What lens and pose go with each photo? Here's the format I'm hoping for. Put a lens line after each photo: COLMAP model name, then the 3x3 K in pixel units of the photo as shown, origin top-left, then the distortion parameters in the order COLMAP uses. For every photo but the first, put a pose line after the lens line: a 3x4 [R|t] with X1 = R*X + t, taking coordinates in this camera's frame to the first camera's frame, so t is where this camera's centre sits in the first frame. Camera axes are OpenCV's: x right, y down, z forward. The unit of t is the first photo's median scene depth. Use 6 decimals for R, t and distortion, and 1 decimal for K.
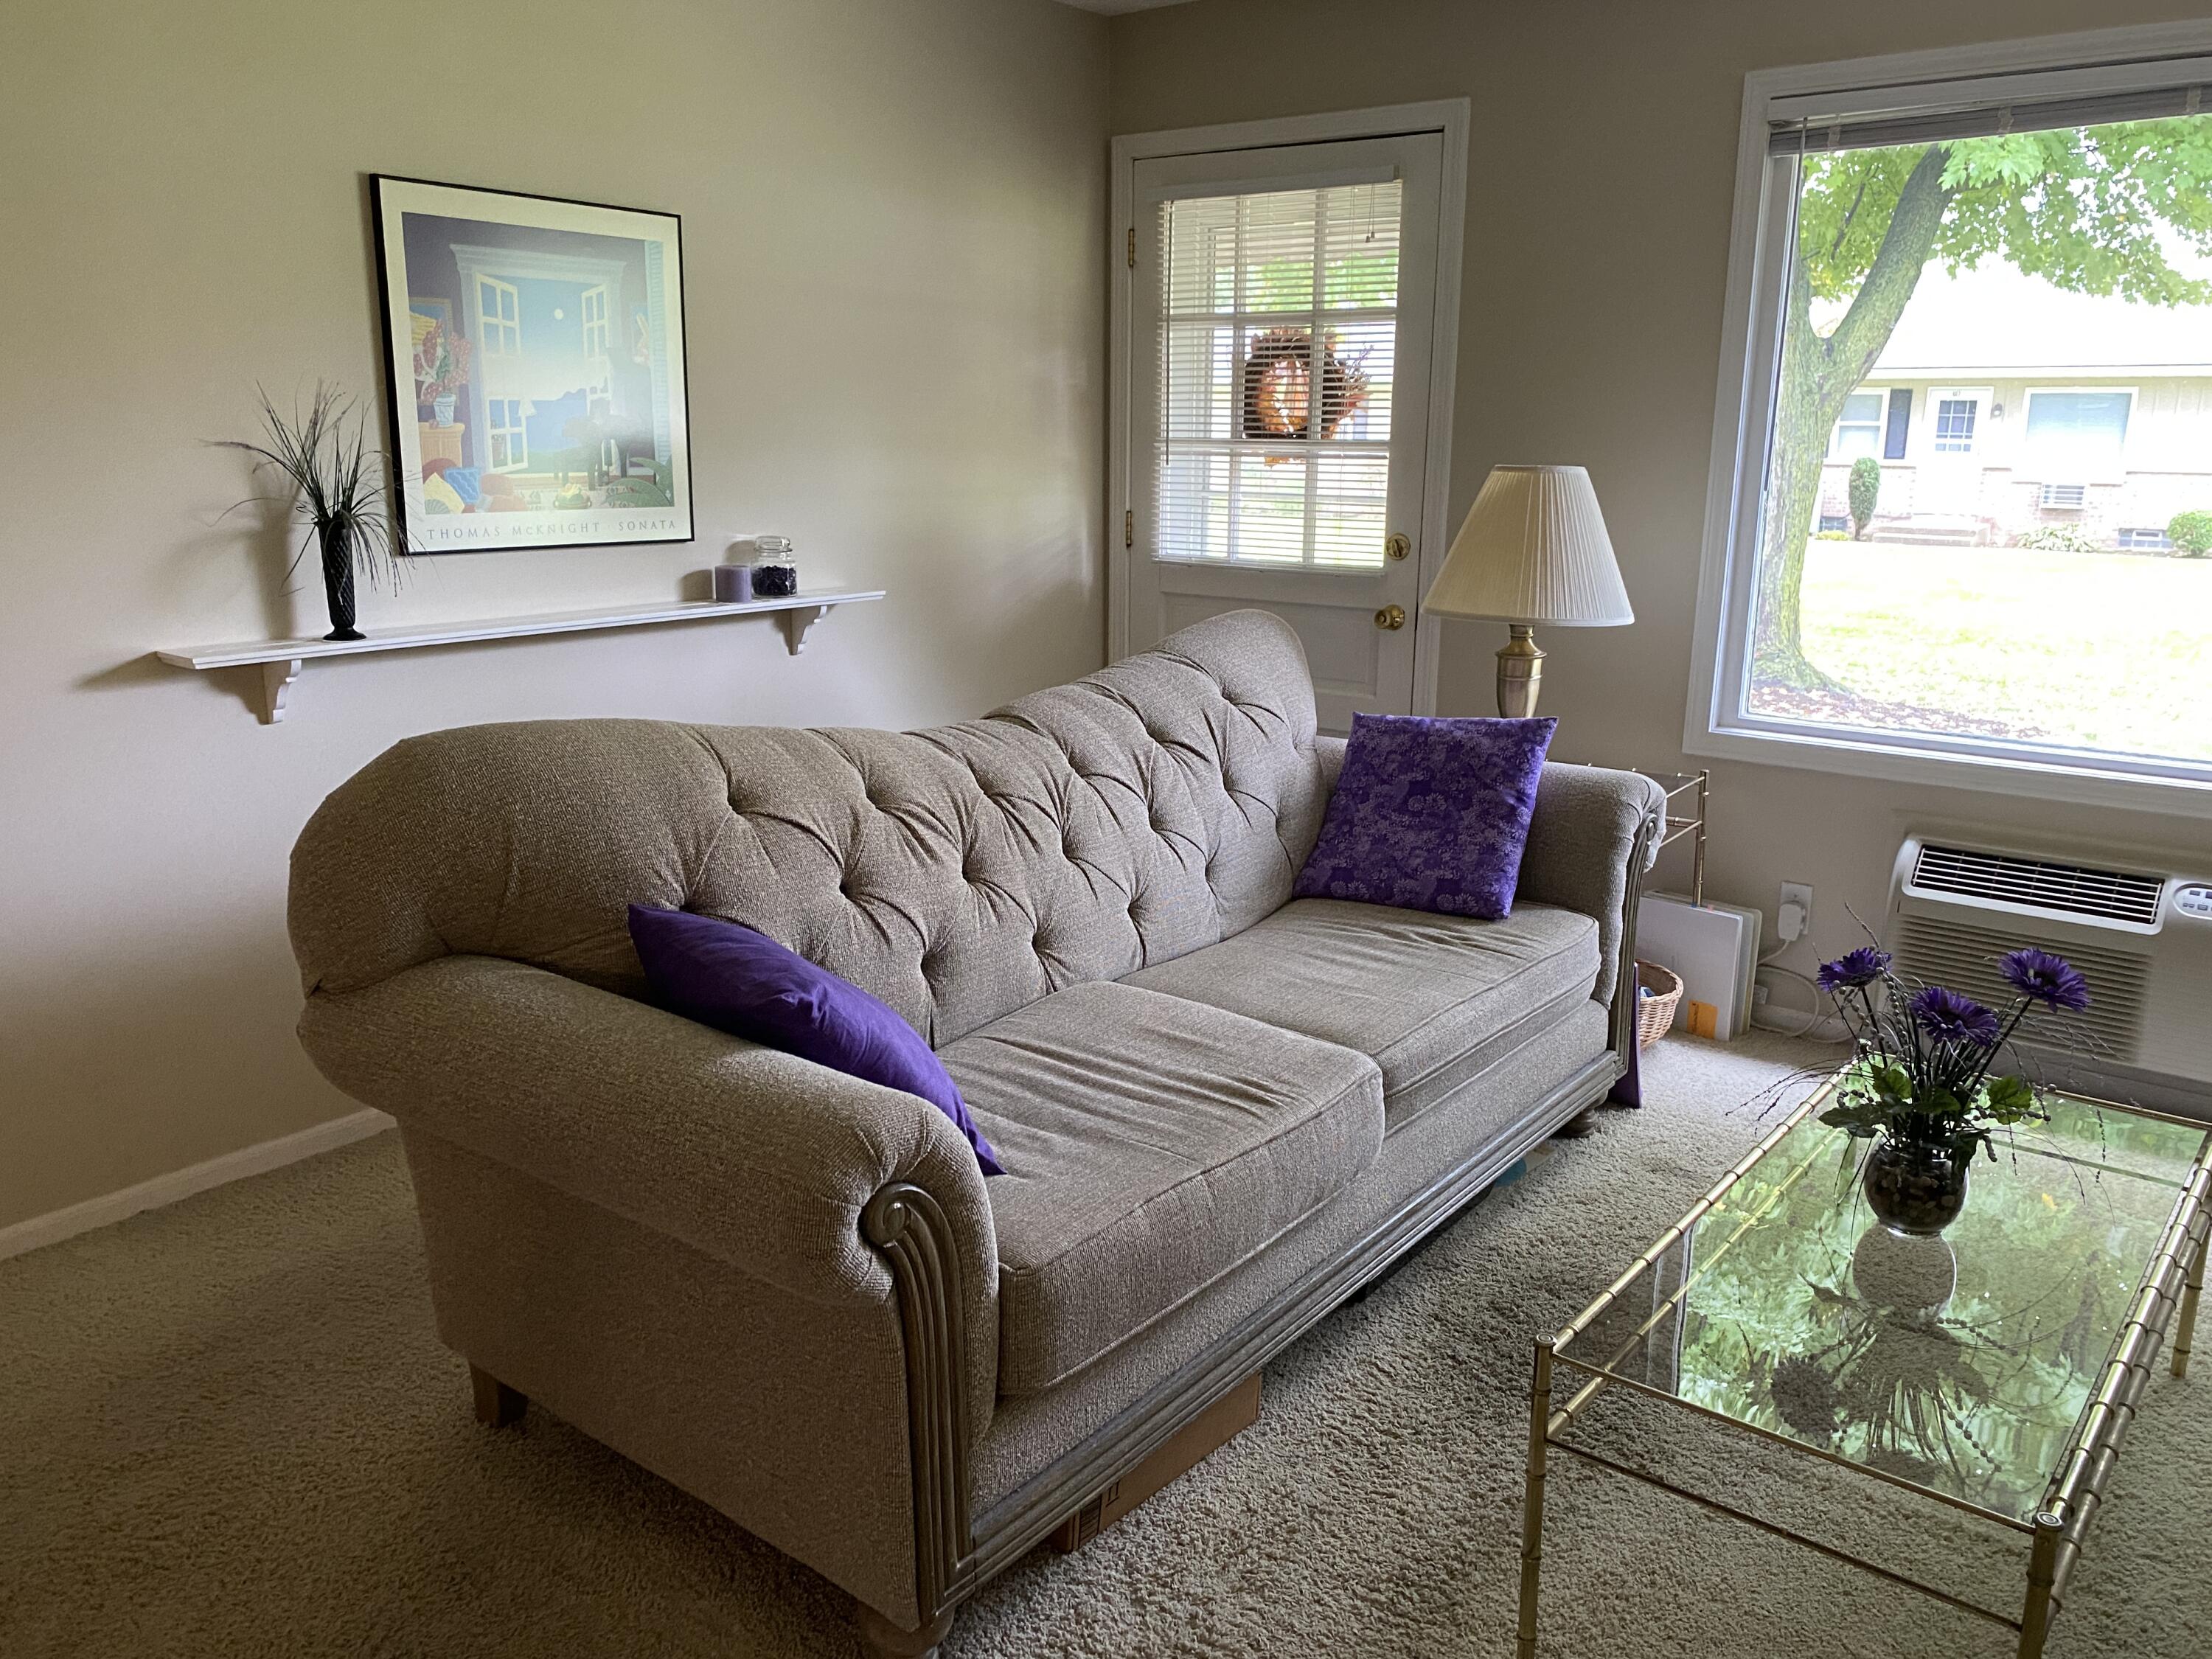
lens RADIAL K [[1677.8, 0, 1090.4], [0, 1677.8, 834.3], [0, 0, 1]] dist [0.043411, -0.048540]
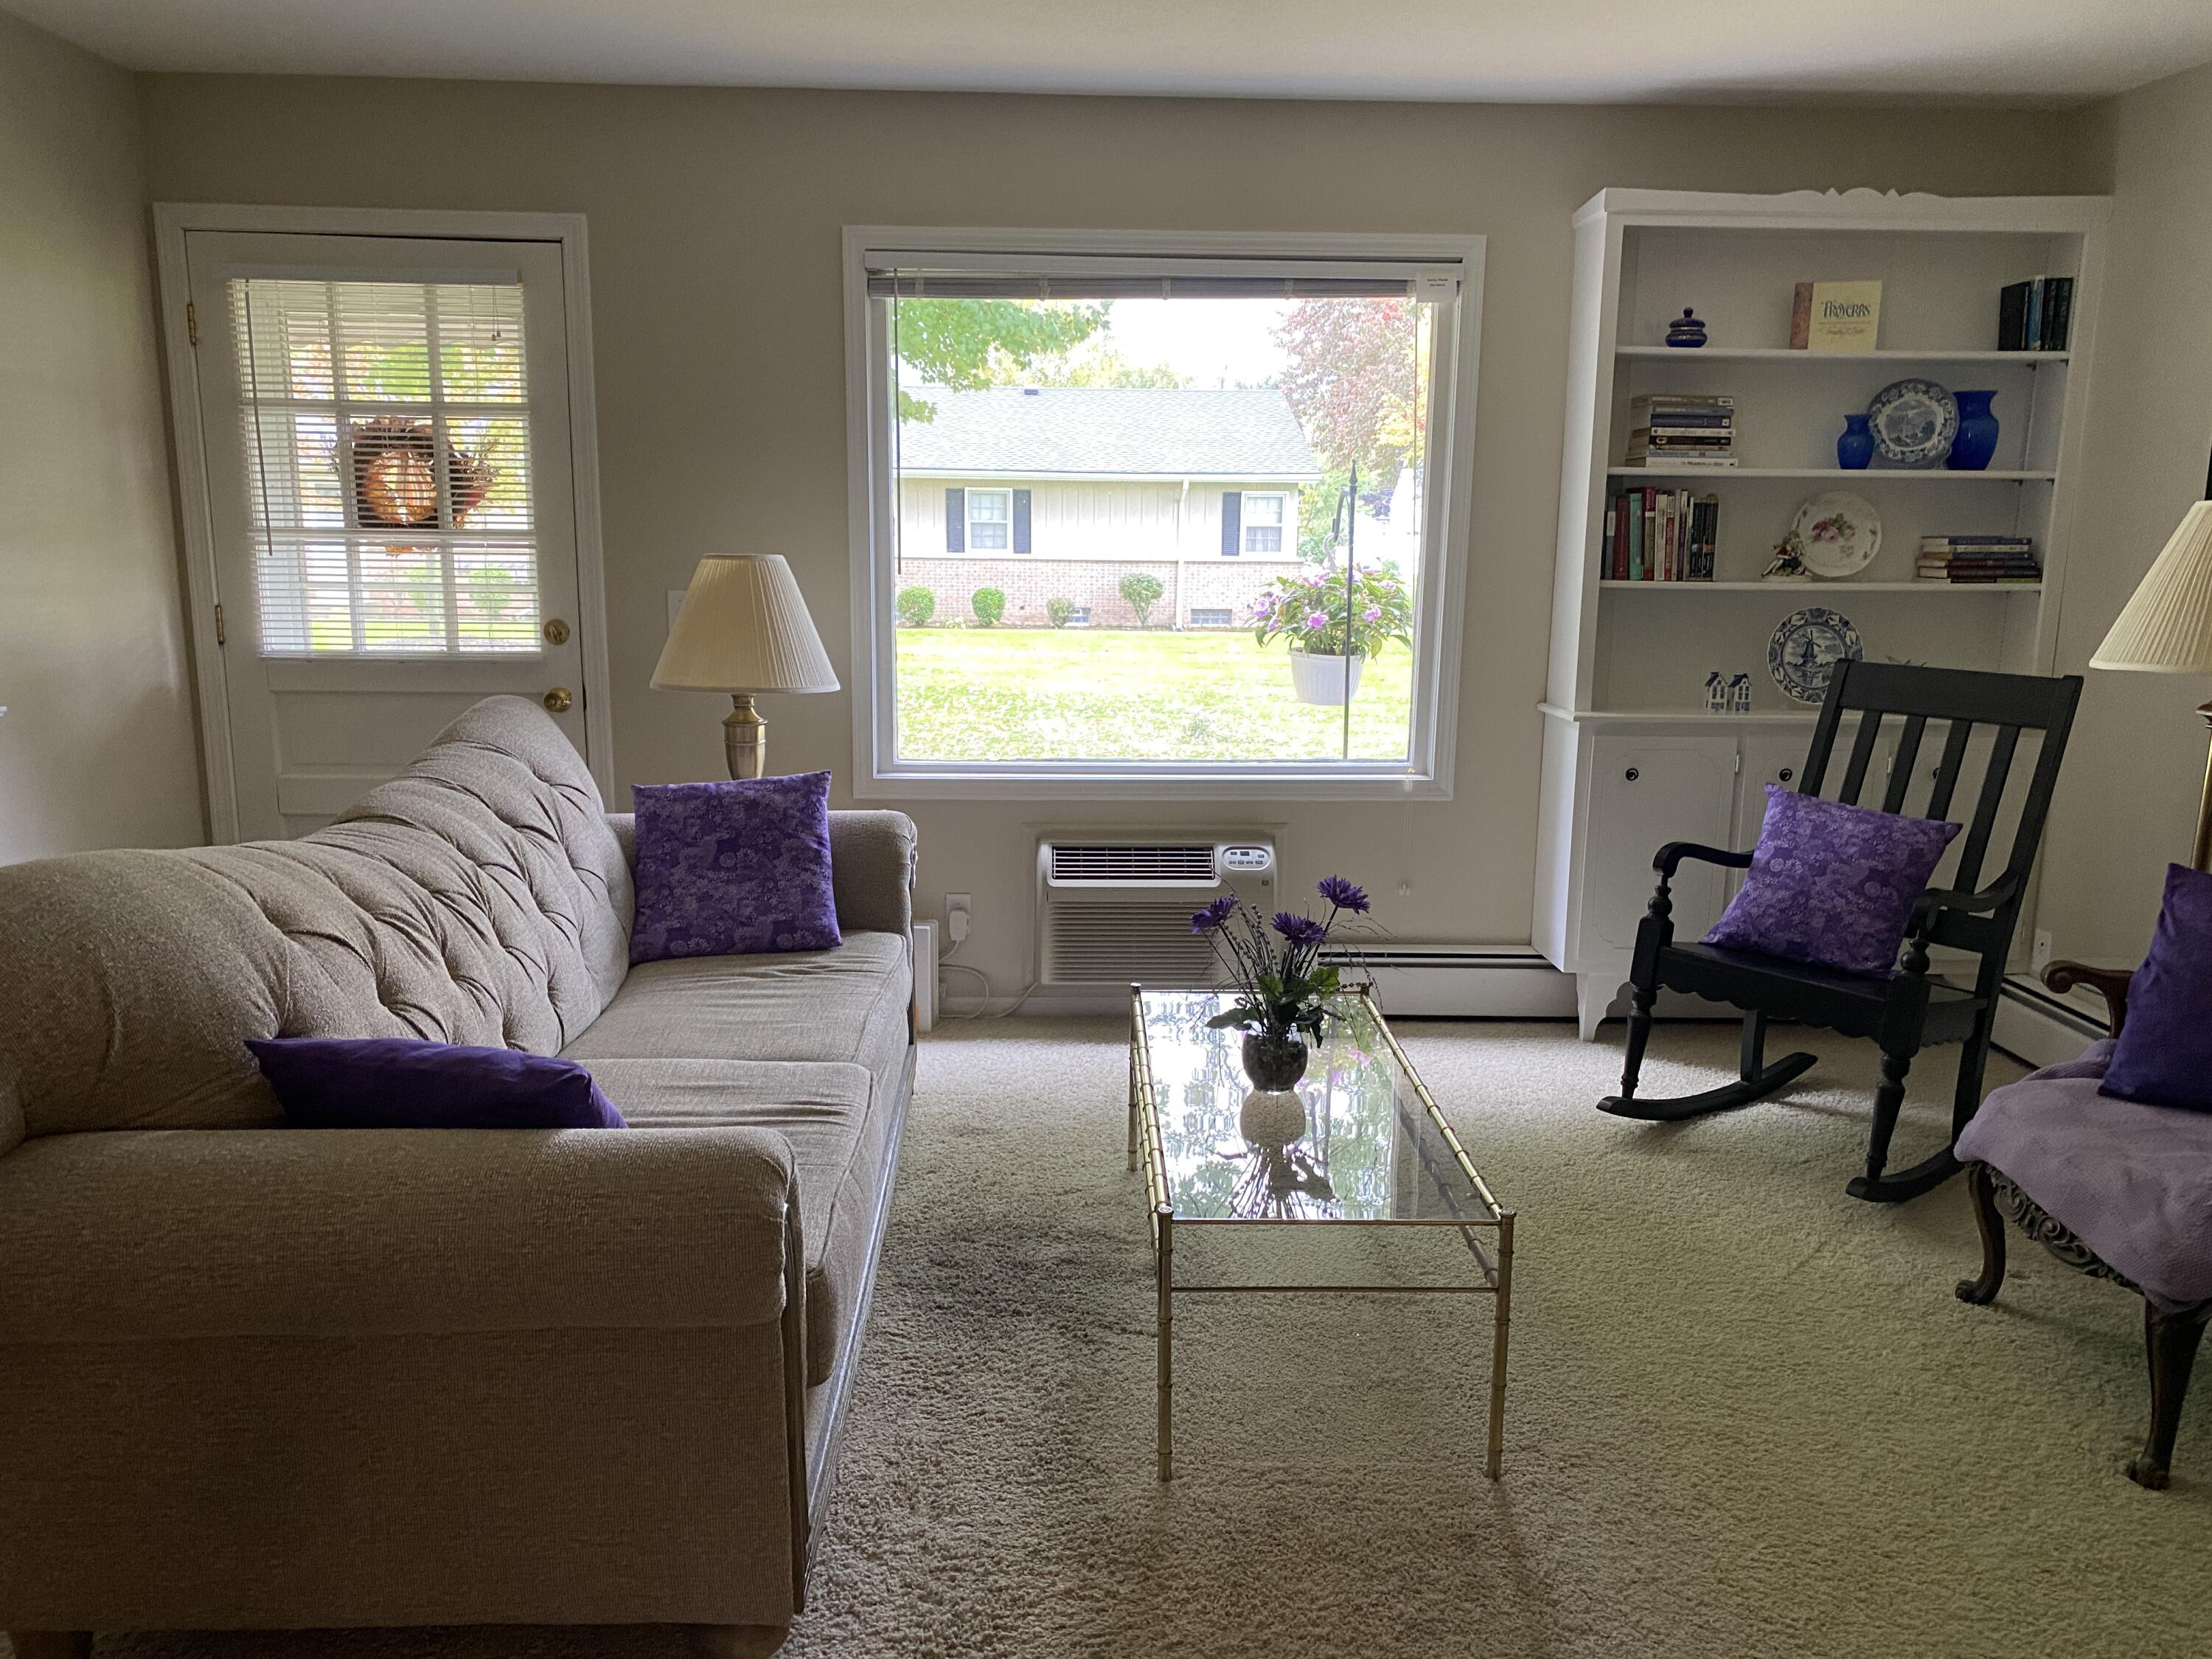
lens RADIAL K [[1677.8, 0, 1088.7], [0, 1677.8, 861.2], [0, 0, 1]] dist [0.043411, -0.048540]
pose [[0.769048, -0.127421, 0.626362, -0.305977], [0.149089, 0.988659, 0.018073, -0.002054], [-0.621561, 0.079485, 0.779323, -0.002201]]
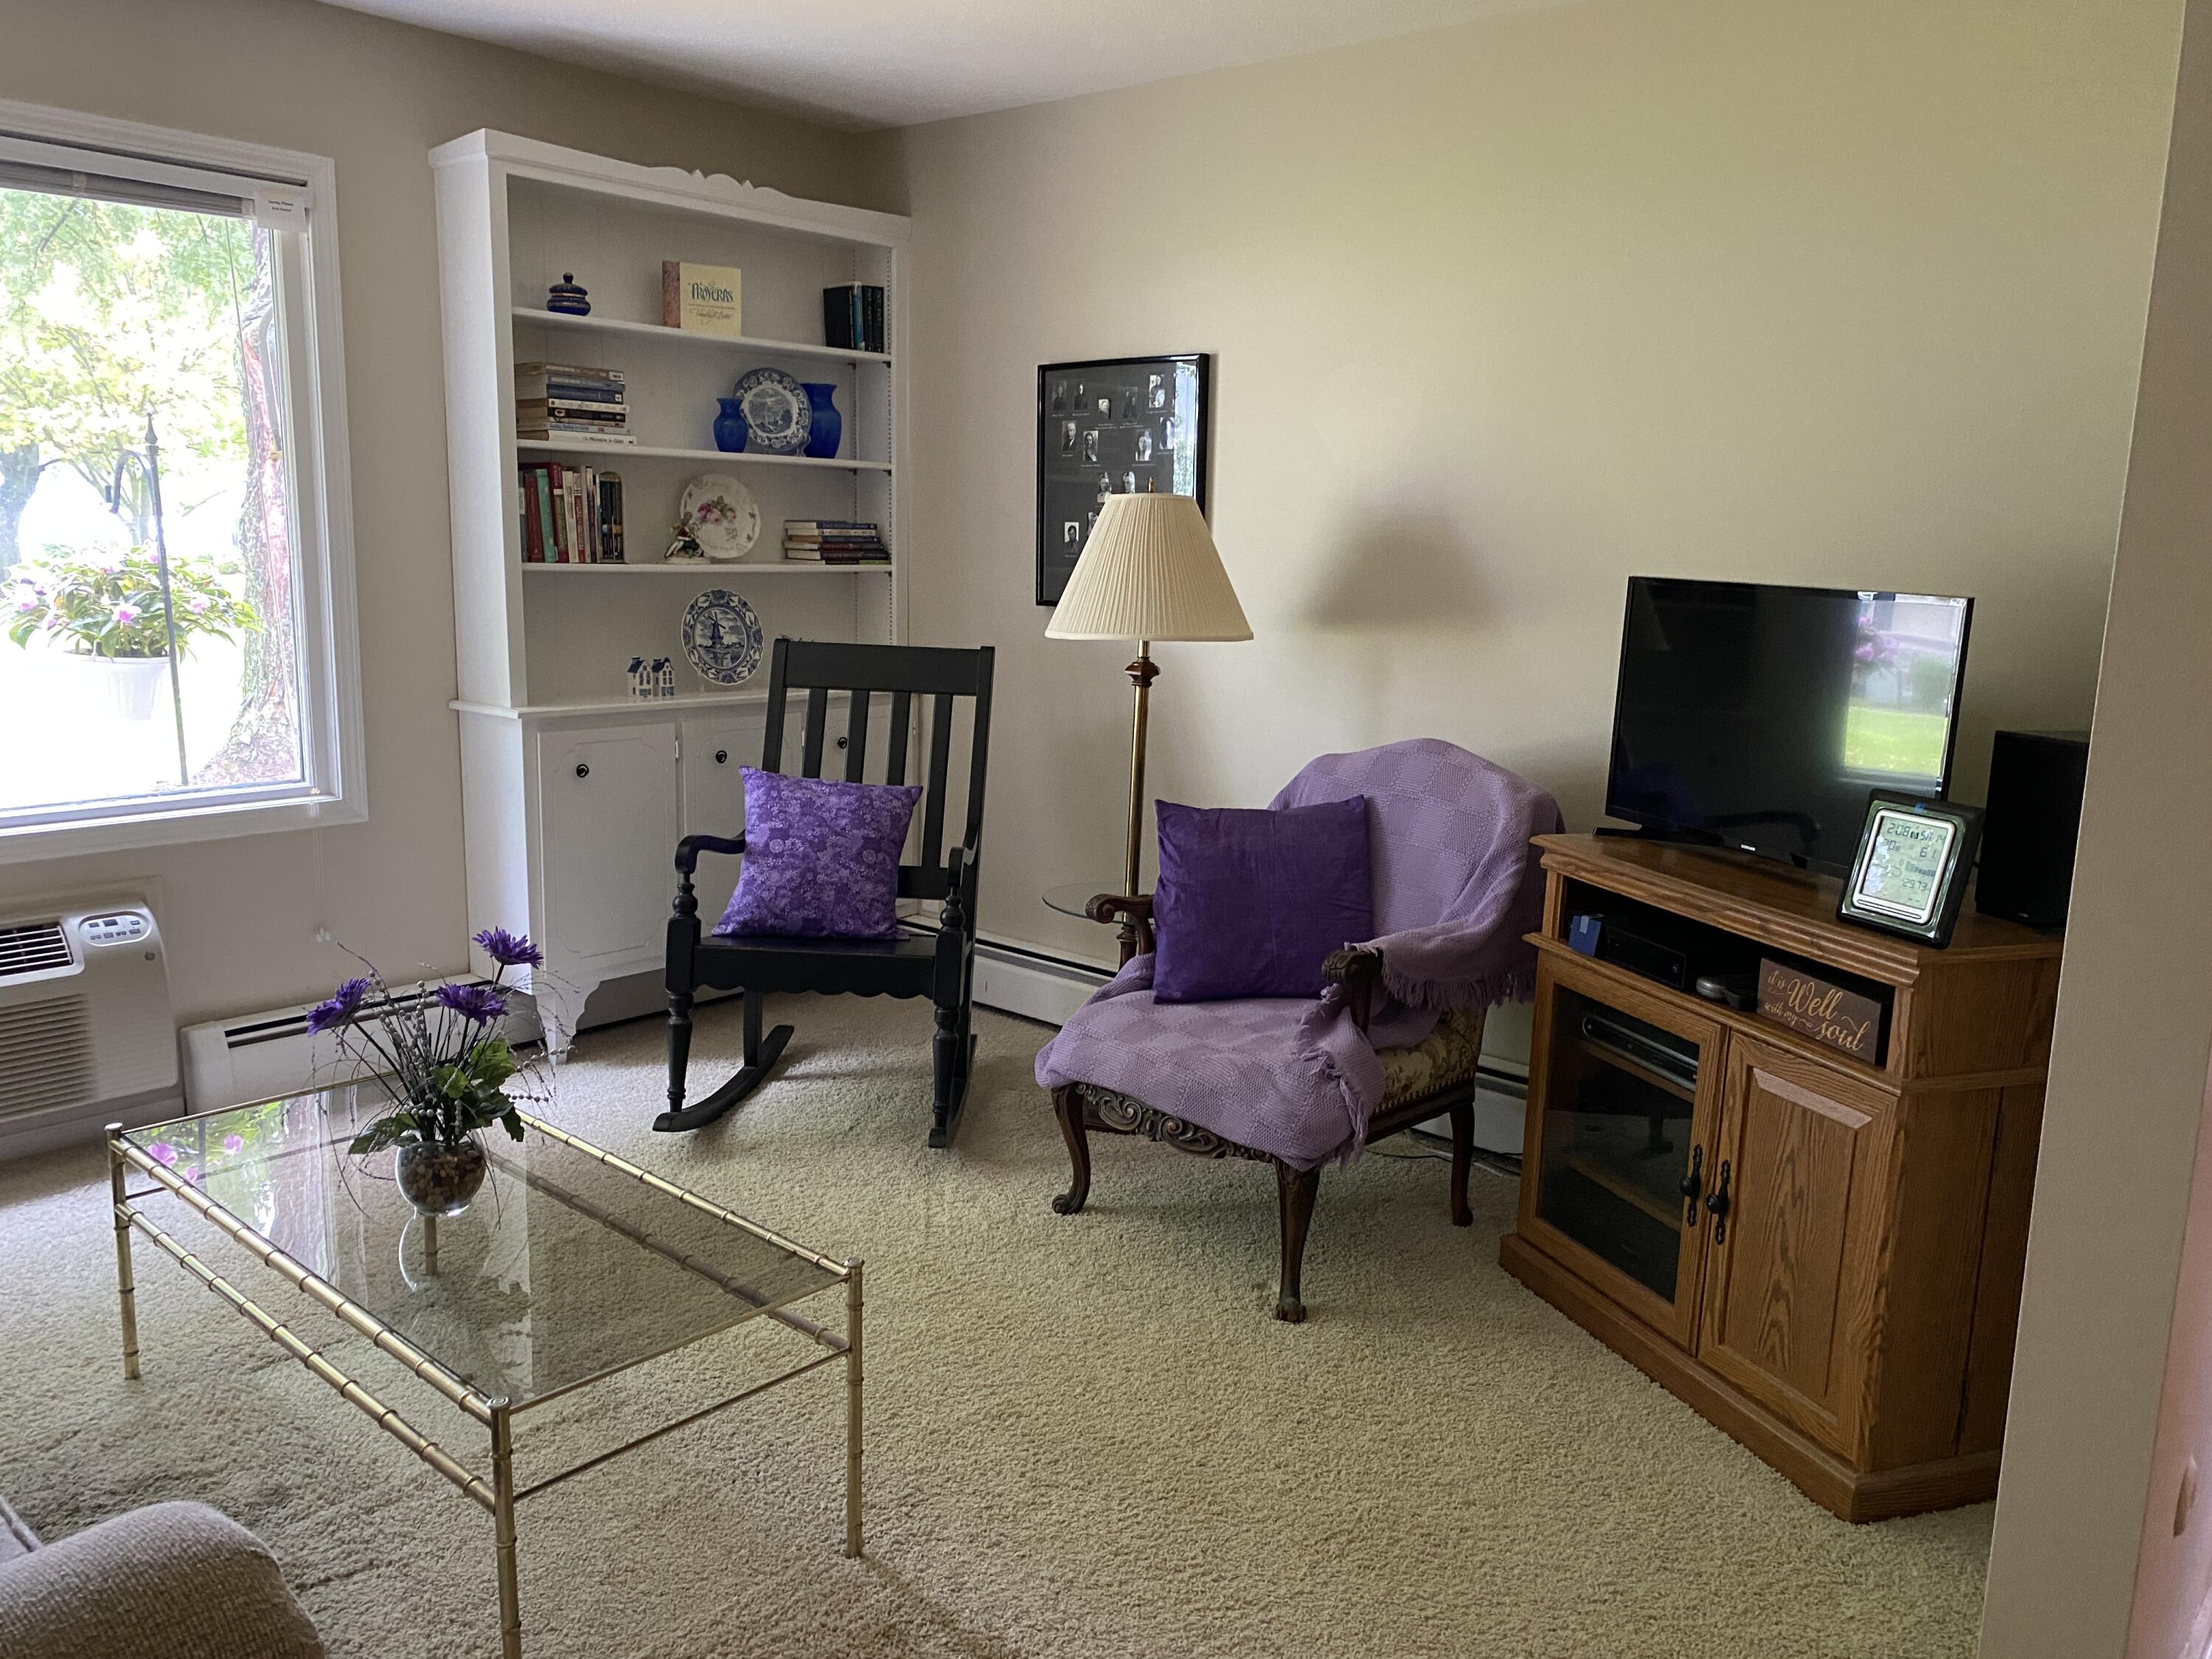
lens RADIAL K [[1677.8, 0, 1125.8], [0, 1677.8, 836.2], [0, 0, 1]] dist [0.043411, -0.048540]
pose [[0.051487, -0.187337, 0.980945, -0.338654], [0.216231, 0.961039, 0.172186, -0.061364], [-0.974984, 0.203245, 0.089989, 0.266362]]
